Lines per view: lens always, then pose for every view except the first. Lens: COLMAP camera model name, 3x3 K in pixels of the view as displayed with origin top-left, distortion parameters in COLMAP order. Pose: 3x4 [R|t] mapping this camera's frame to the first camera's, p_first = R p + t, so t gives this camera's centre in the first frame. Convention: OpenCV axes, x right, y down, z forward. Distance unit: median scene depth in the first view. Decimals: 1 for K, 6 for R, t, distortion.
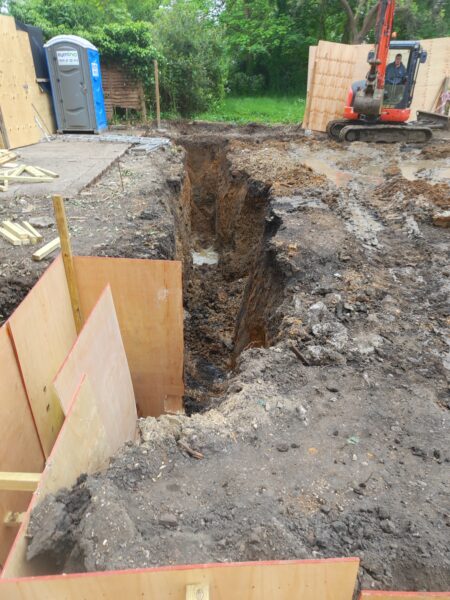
lens RADIAL K [[404.8, 0, 227.2], [0, 404.8, 300.7], [0, 0, 1]] dist [0.007161, -0.010295]
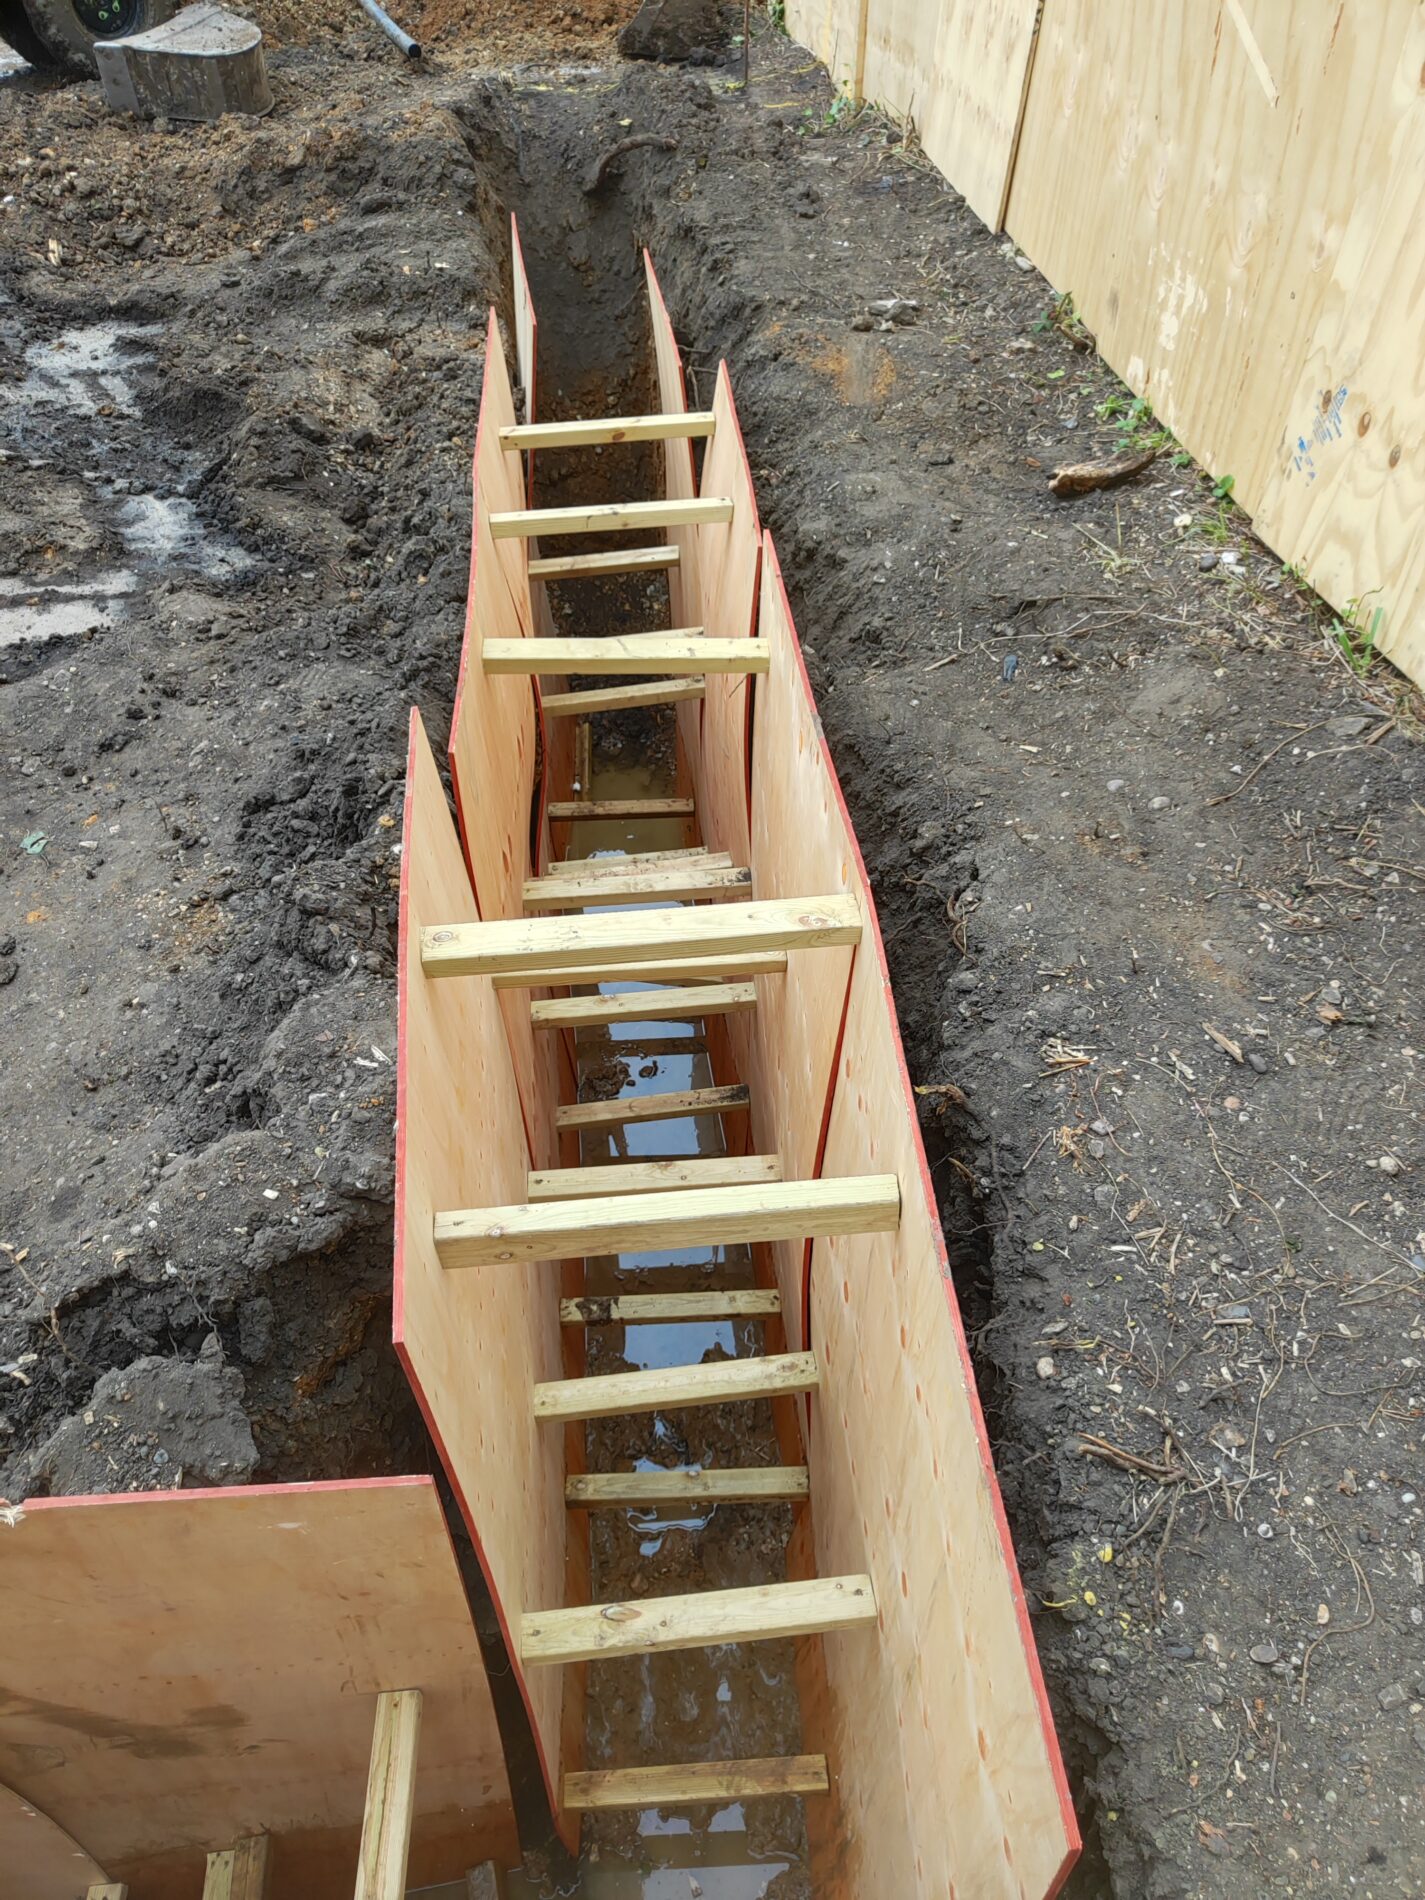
lens RADIAL K [[1281.7, 0, 719.6], [0, 1281.7, 952.3], [0, 0, 1]] dist [0.007161, -0.010295]
pose [[-0.091212, -0.698929, 0.709351, -0.394705], [0.490943, 0.588180, 0.642666, -0.027479], [-0.866404, 0.406869, 0.289485, 0.091209]]
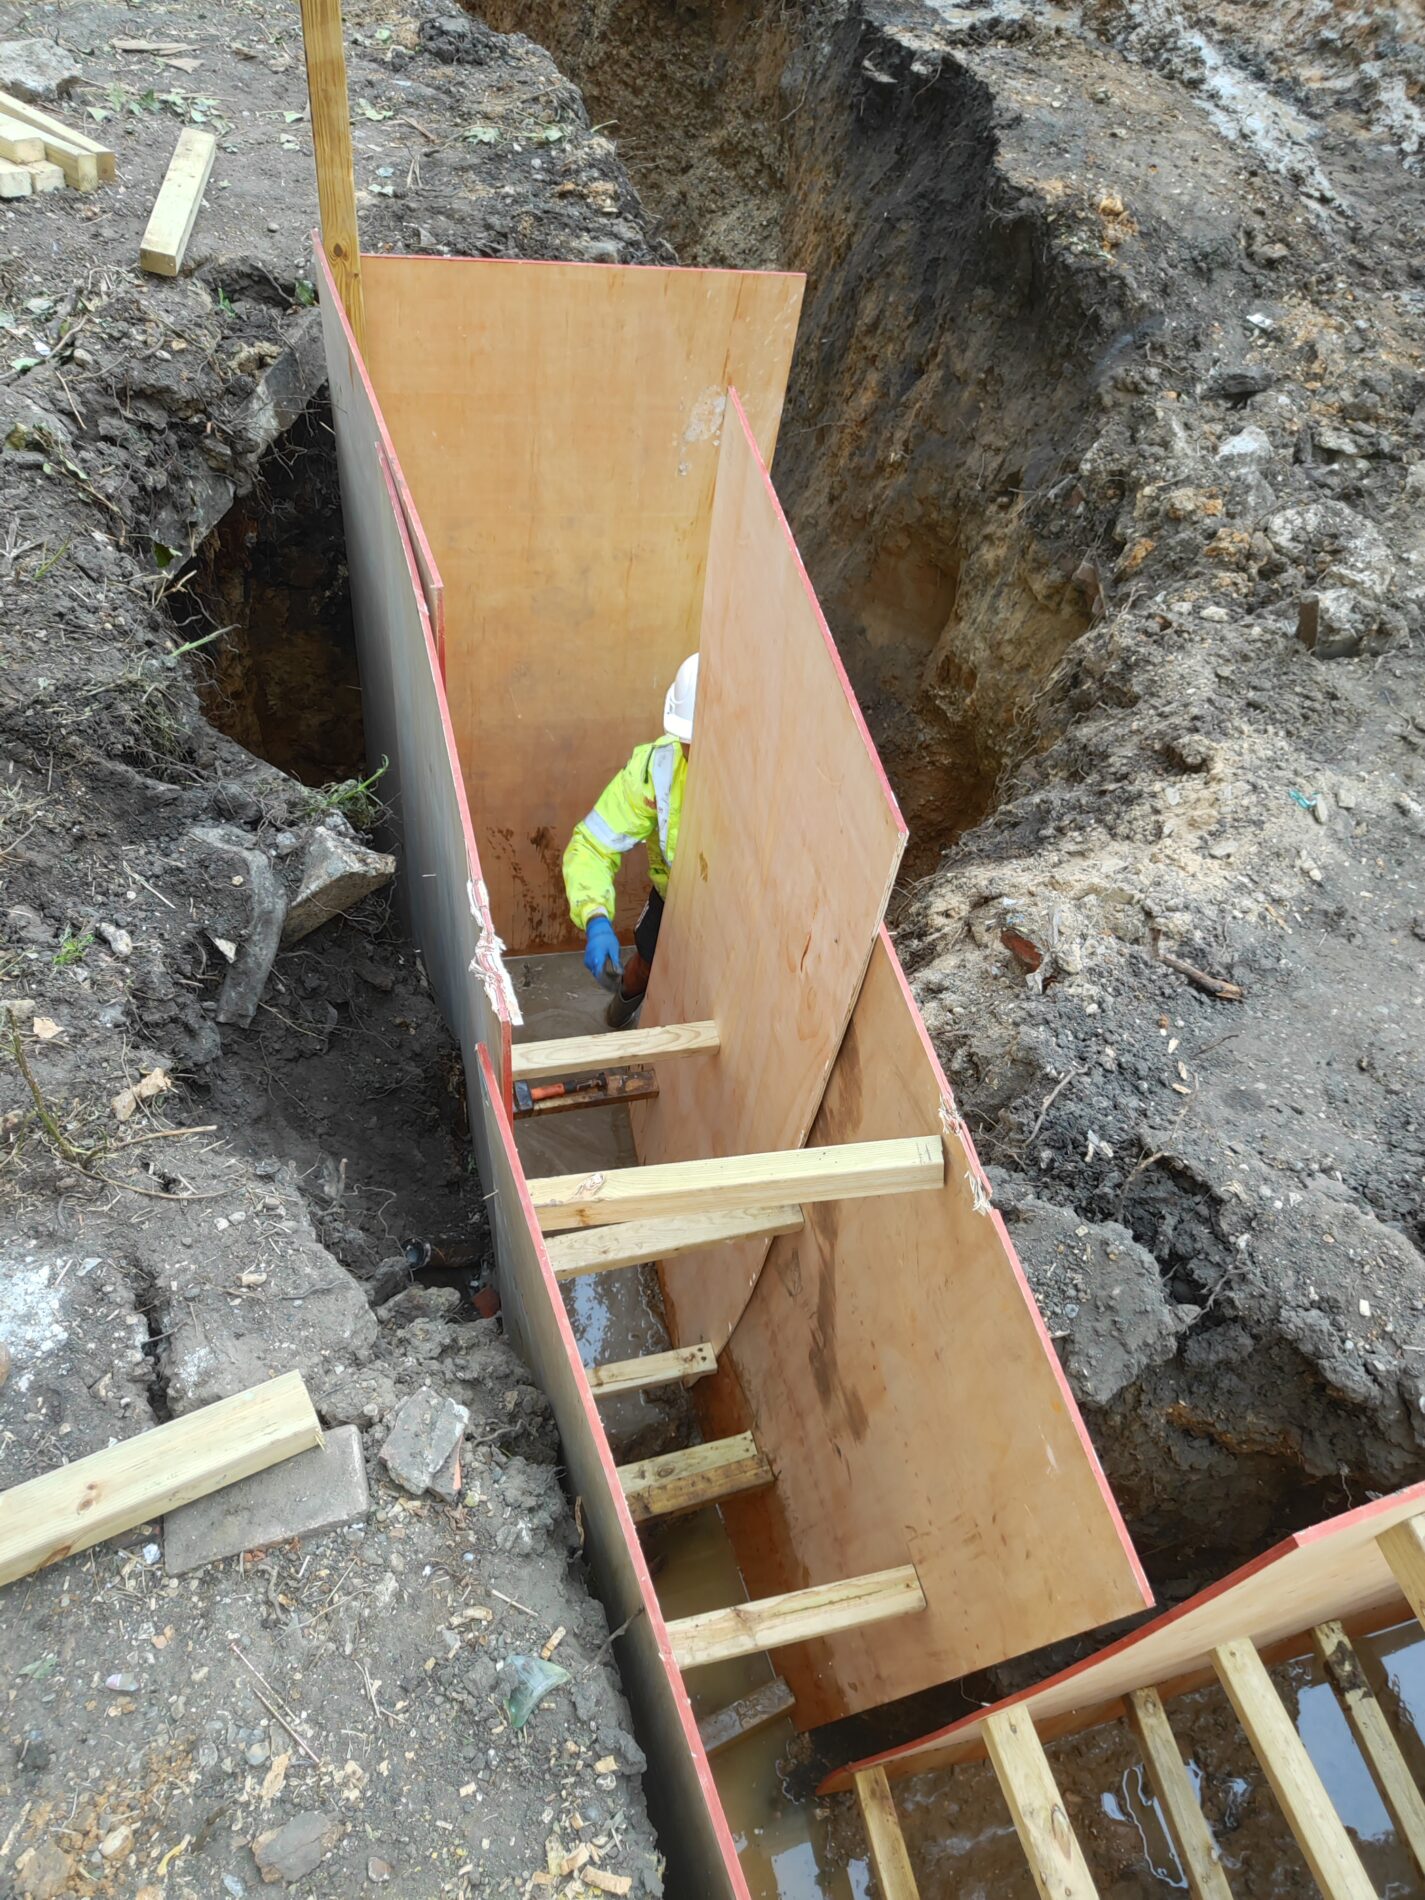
lens RADIAL K [[1281.7, 0, 719.6], [0, 1281.7, 952.3], [0, 0, 1]] dist [0.007161, -0.010295]
pose [[0.956244, -0.144827, 0.254210, -0.398963], [0.030220, 0.913131, 0.406545, -0.036255], [-0.291006, -0.381074, 0.877552, 0.142896]]
